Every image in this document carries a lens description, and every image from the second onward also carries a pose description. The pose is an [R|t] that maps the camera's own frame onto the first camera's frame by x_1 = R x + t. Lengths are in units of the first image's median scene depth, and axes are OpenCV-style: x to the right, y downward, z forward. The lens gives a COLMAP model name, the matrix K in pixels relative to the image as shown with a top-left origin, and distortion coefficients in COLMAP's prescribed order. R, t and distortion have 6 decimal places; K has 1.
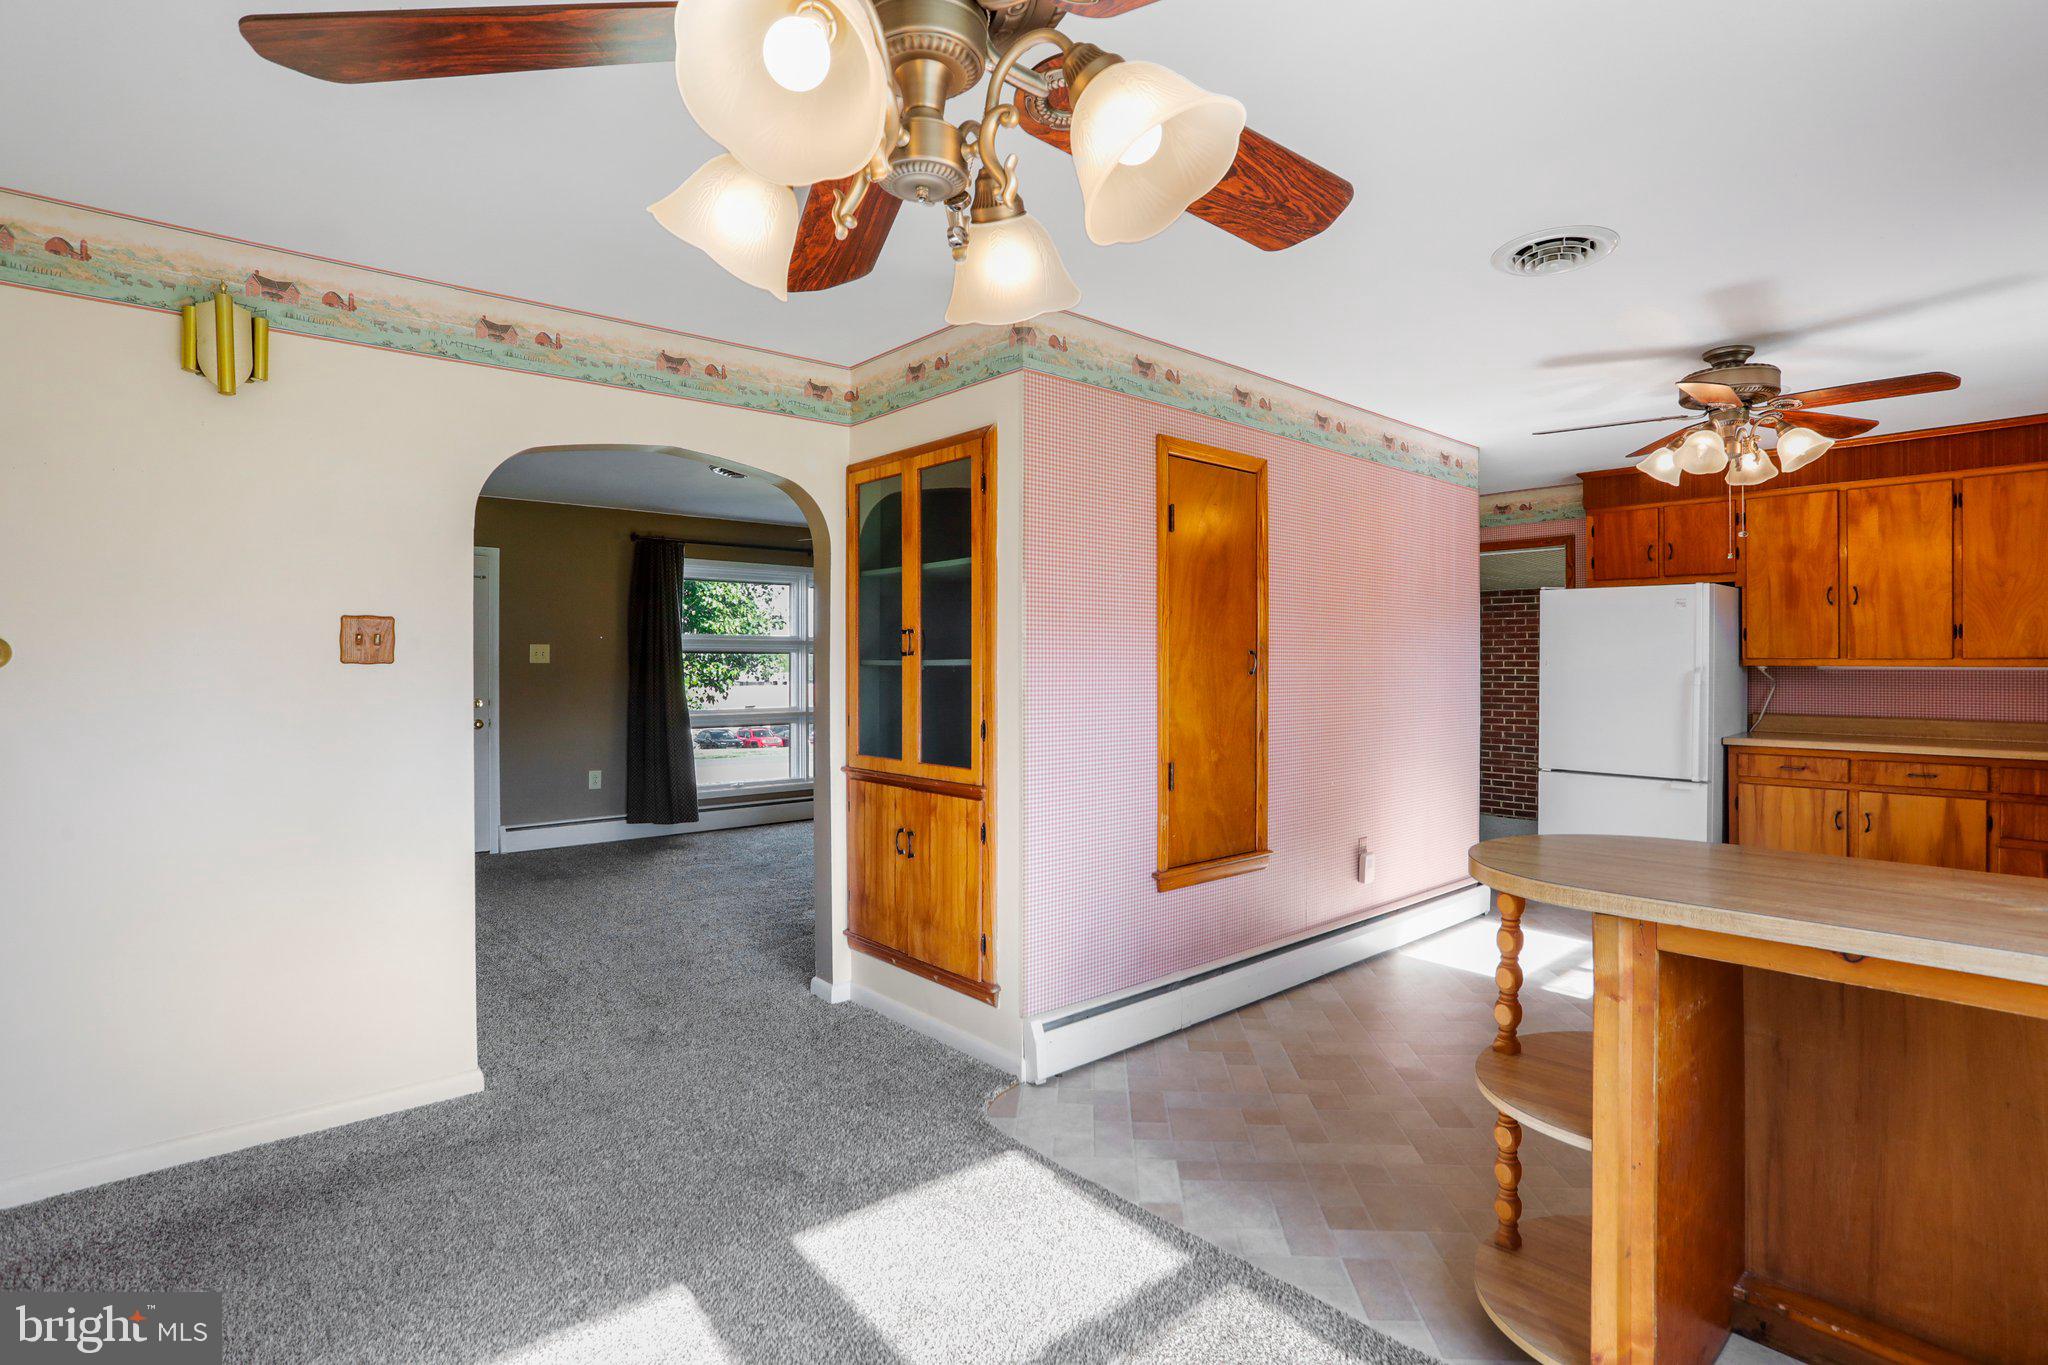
lens RADIAL K [[997.2, 0, 1007.6], [0, 997.2, 673.5], [0, 0, 1]] dist [-0.045487, 0.013998]
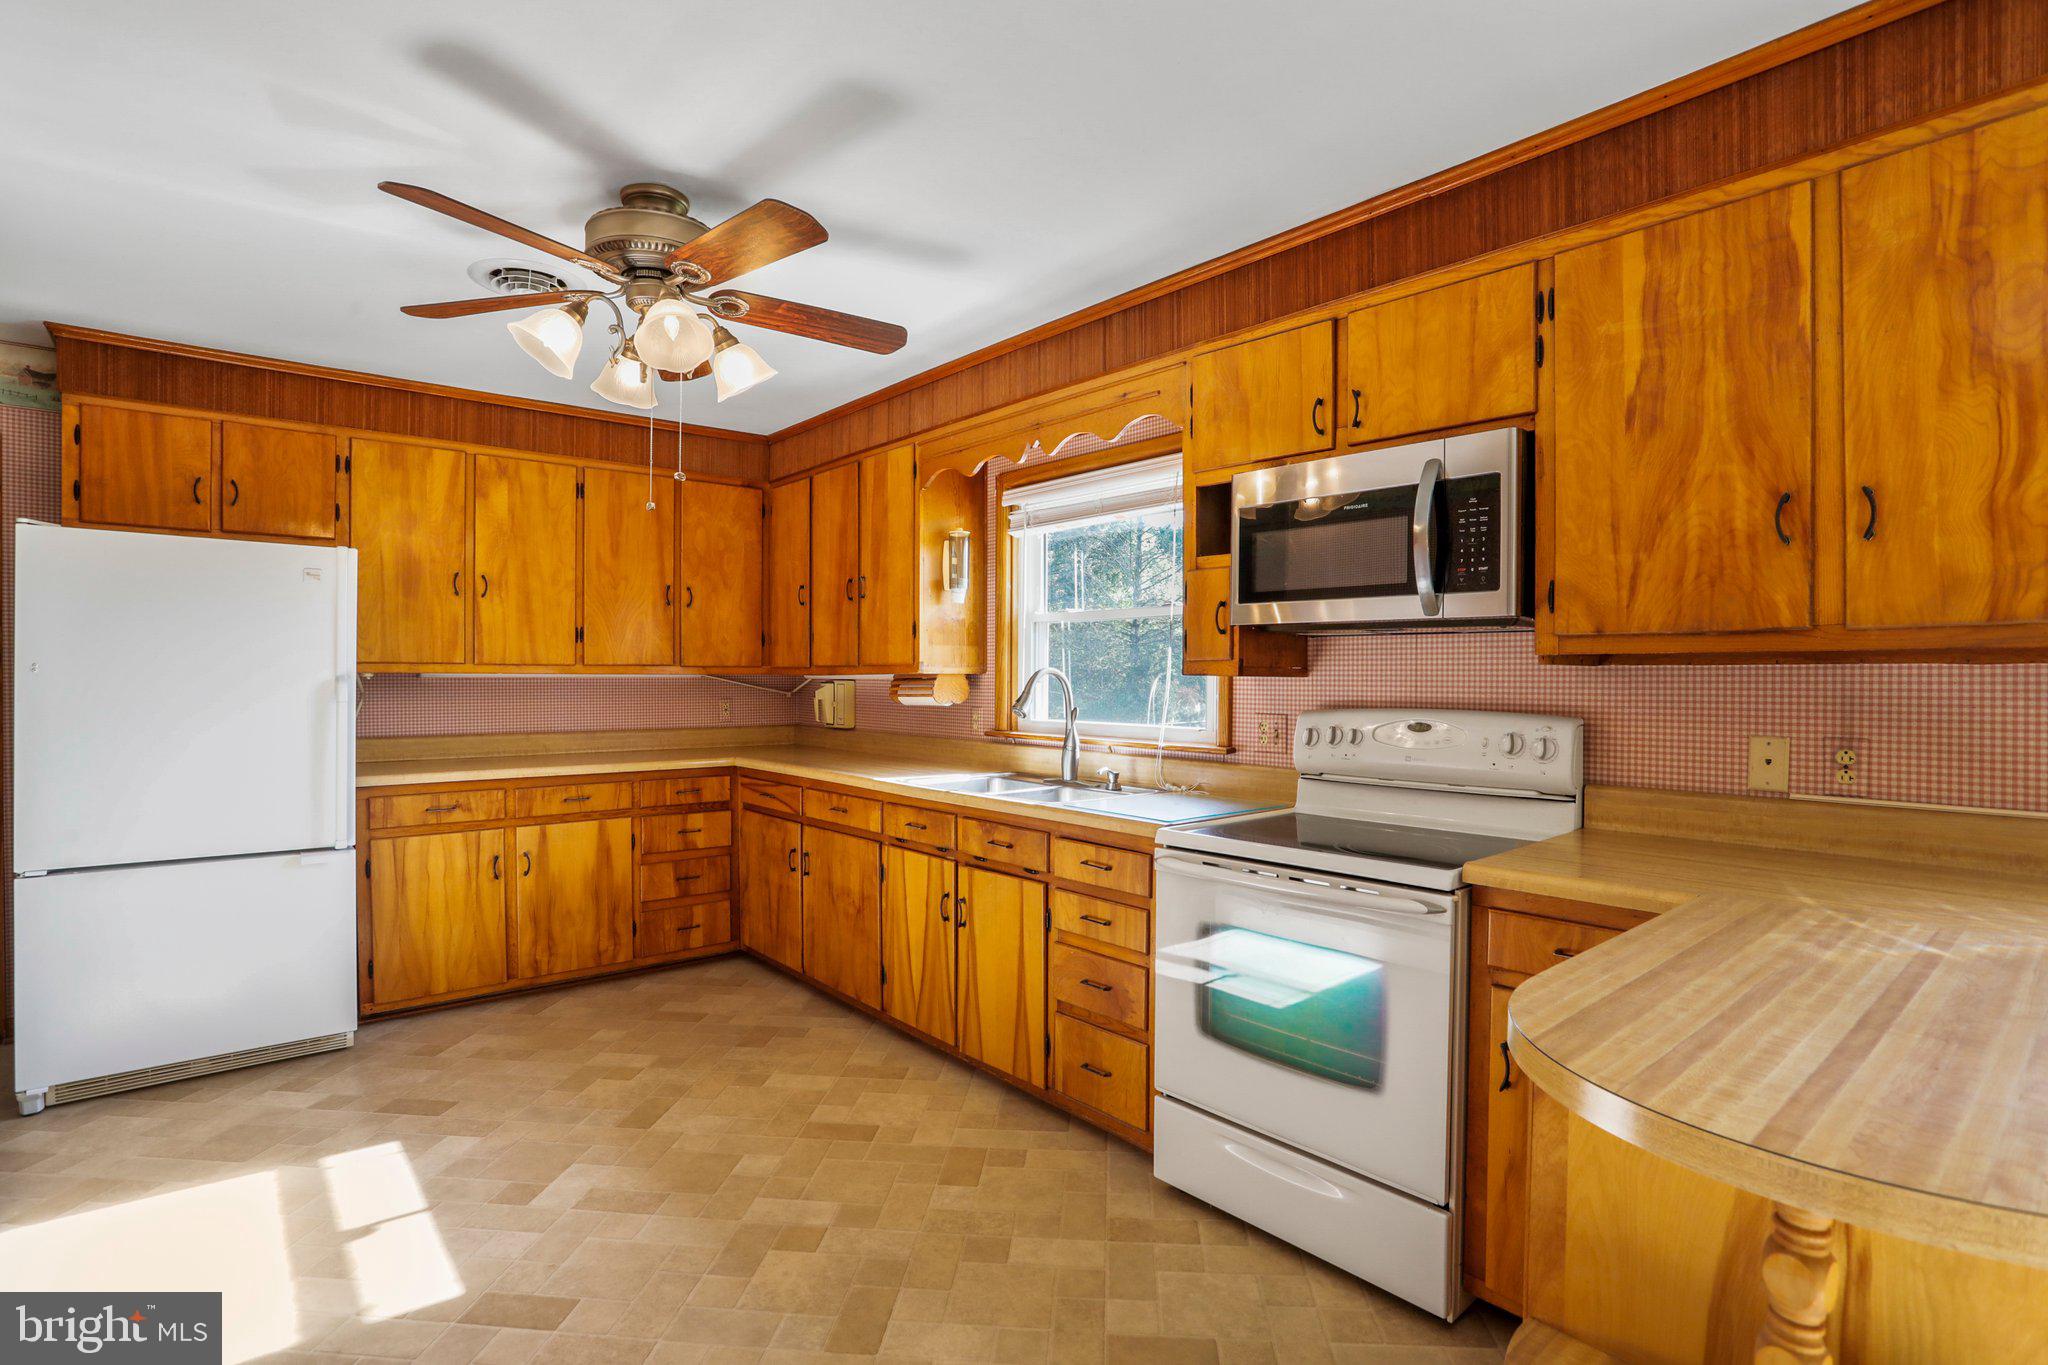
lens RADIAL K [[997.2, 0, 1019.7], [0, 997.2, 692.2], [0, 0, 1]] dist [-0.045487, 0.013998]
pose [[0.040186, -0.017432, 0.999040, 0.075996], [0.004019, 0.999843, 0.017284, -0.004890], [-0.999184, 0.003320, 0.040250, 0.585693]]
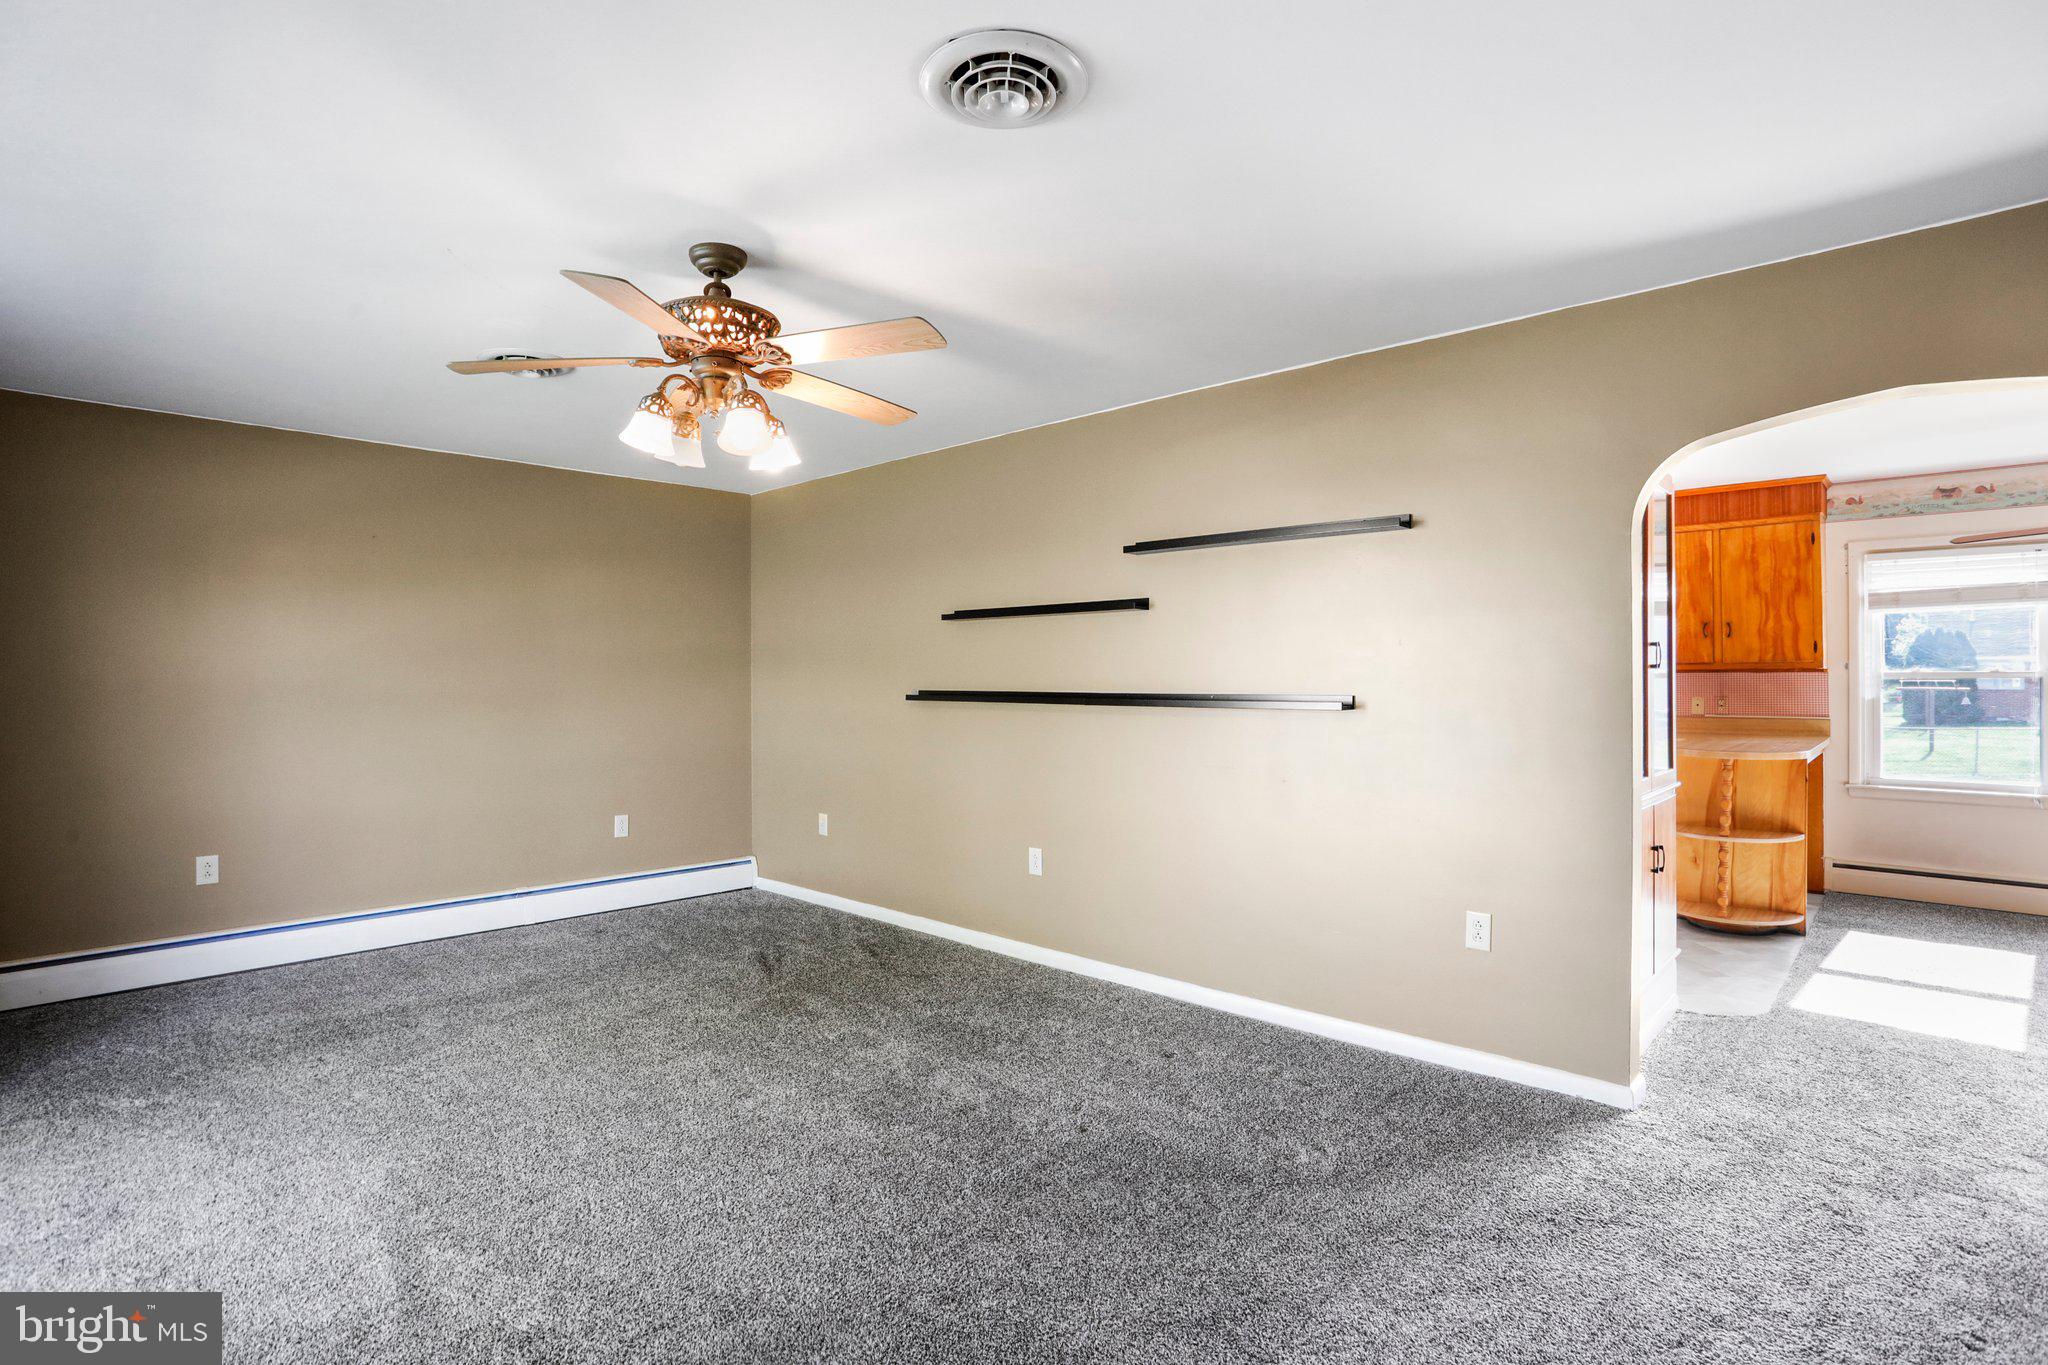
lens RADIAL K [[997.2, 0, 1031.4], [0, 997.2, 673.3], [0, 0, 1]] dist [-0.045487, 0.013998]
pose [[-0.070942, 0.008570, 0.997444, -0.807558], [0.002130, 0.999962, -0.008440, 0.001567], [-0.997478, 0.001525, -0.070958, 1.324497]]
